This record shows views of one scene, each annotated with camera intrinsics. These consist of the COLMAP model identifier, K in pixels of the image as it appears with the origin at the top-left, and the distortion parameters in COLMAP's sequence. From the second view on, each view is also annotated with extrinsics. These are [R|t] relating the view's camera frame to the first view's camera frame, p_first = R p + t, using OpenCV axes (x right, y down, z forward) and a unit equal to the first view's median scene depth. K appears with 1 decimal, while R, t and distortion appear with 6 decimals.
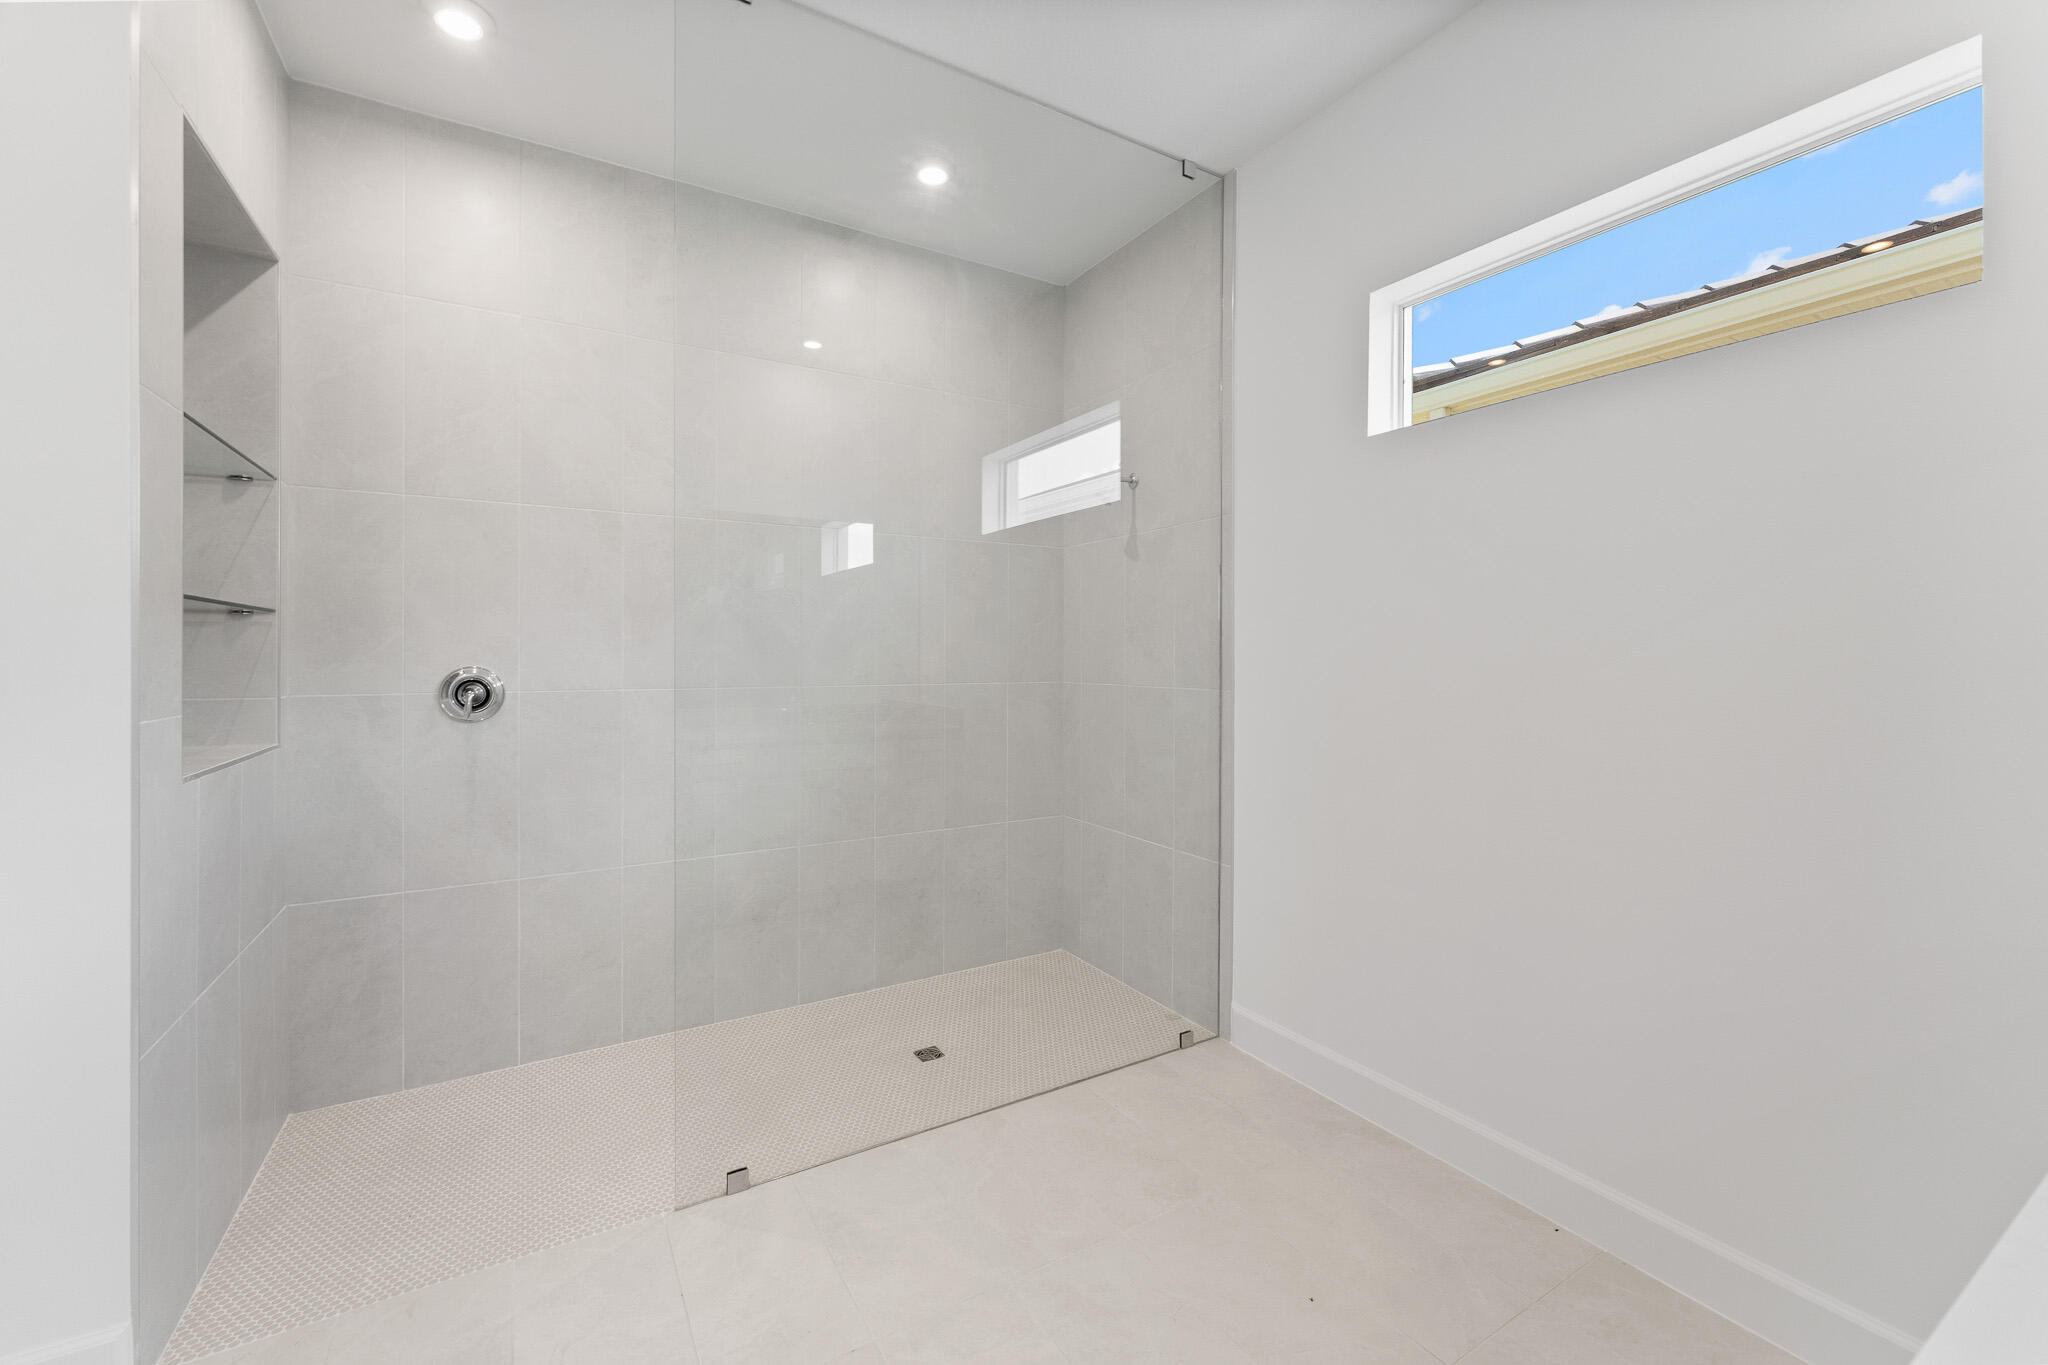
lens RADIAL K [[824.8, 0, 1019.9], [0, 824.8, 653.6], [0, 0, 1]] dist [0.002615, -0.001287]
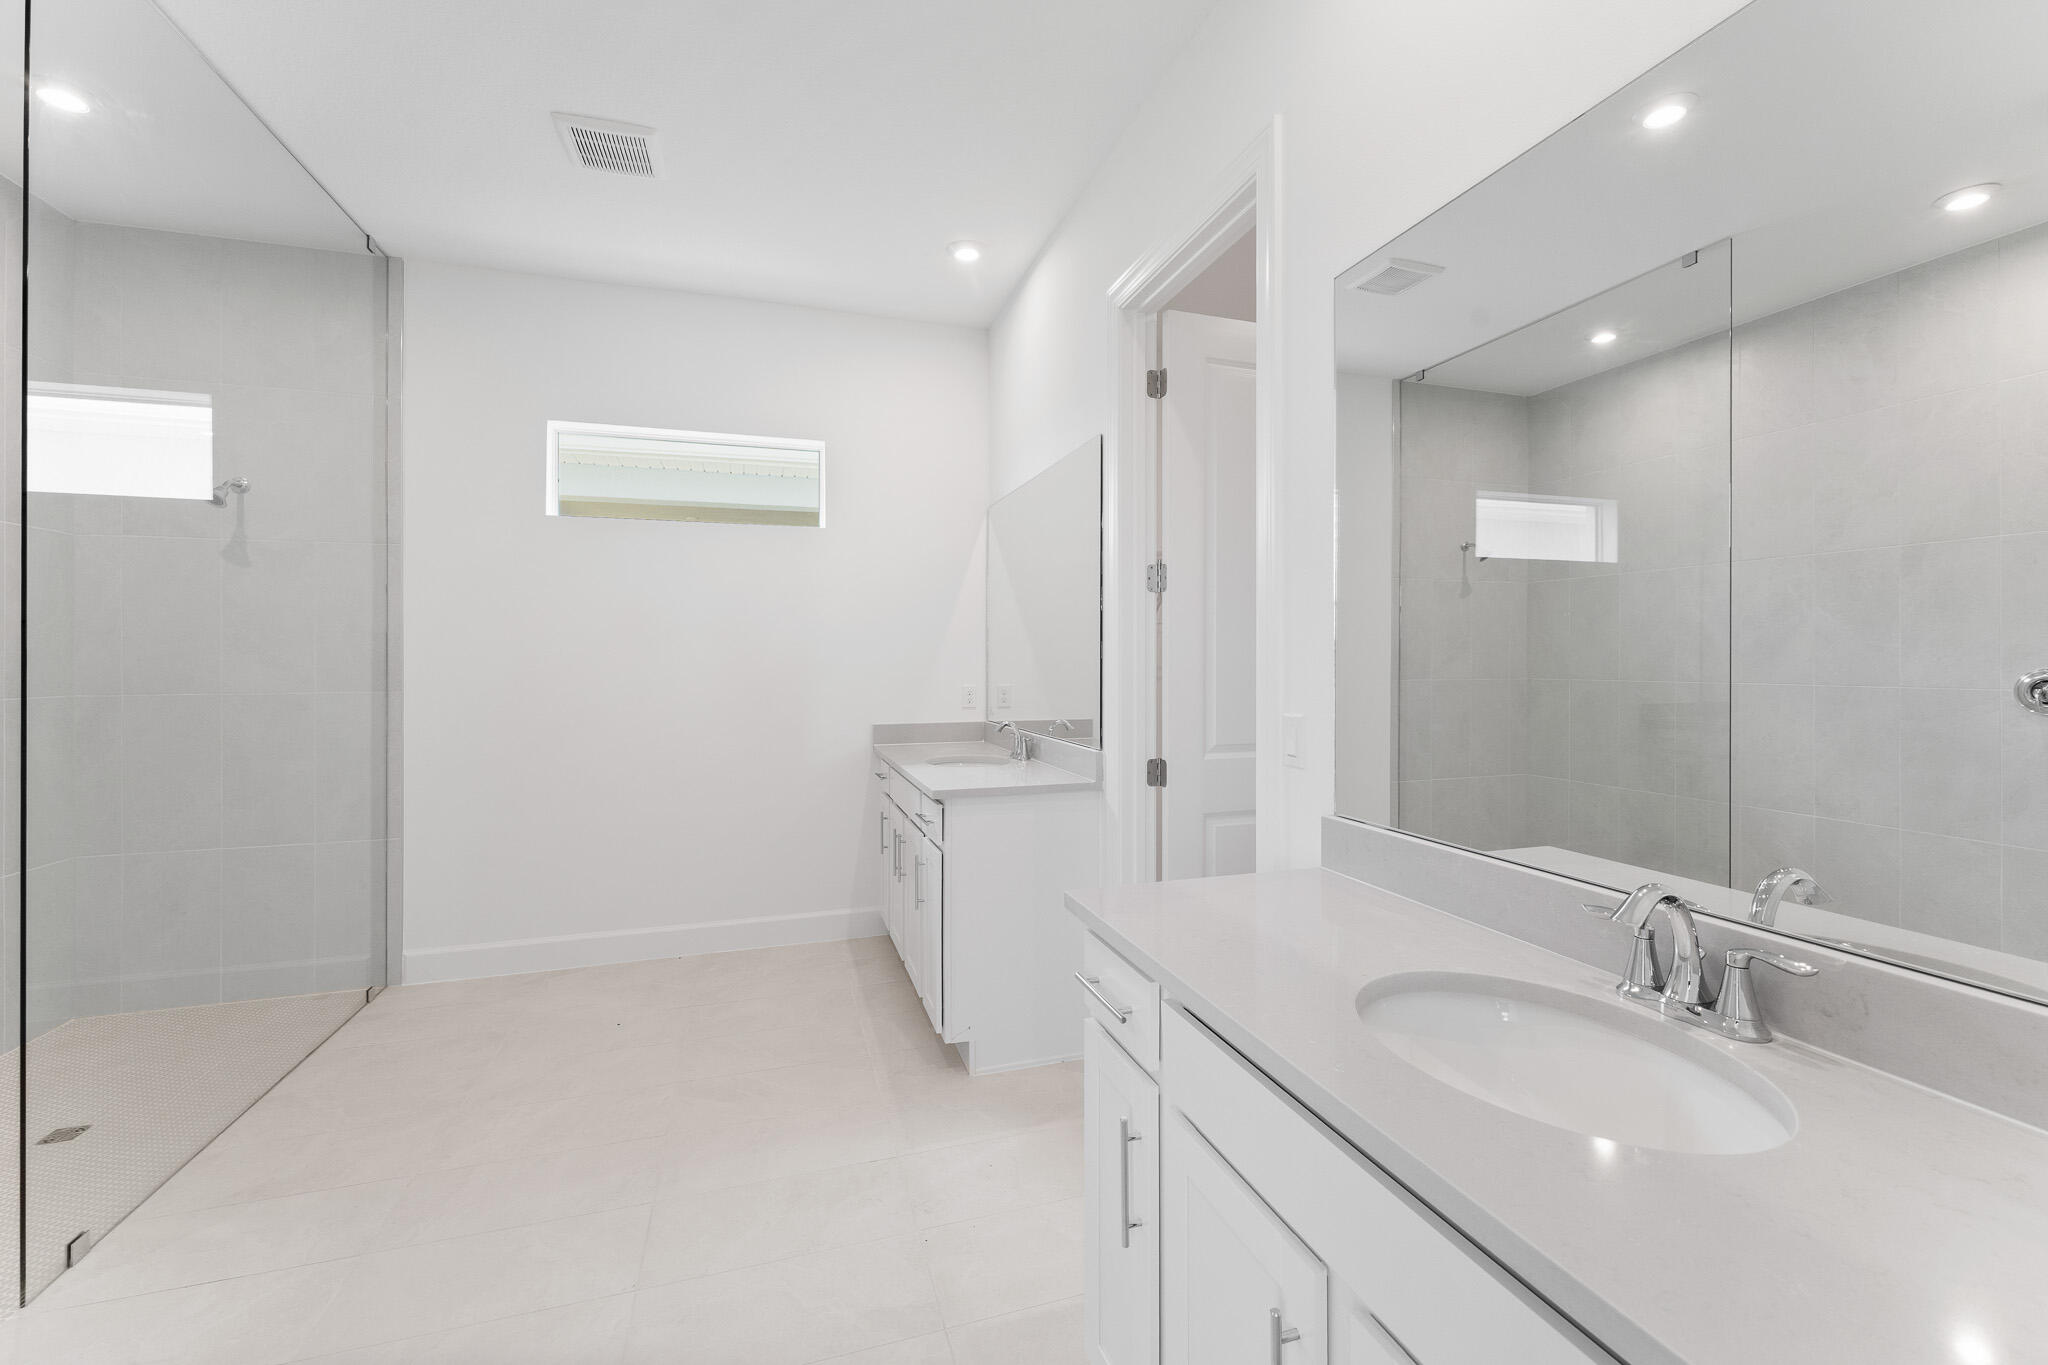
lens RADIAL K [[824.8, 0, 1016.5], [0, 824.8, 678.2], [0, 0, 1]] dist [0.002615, -0.001287]
pose [[0.230660, -0.021616, 0.972794, -0.686494], [0.007709, 0.999762, 0.020387, 0.008988], [-0.973004, 0.002797, 0.230772, -0.144629]]
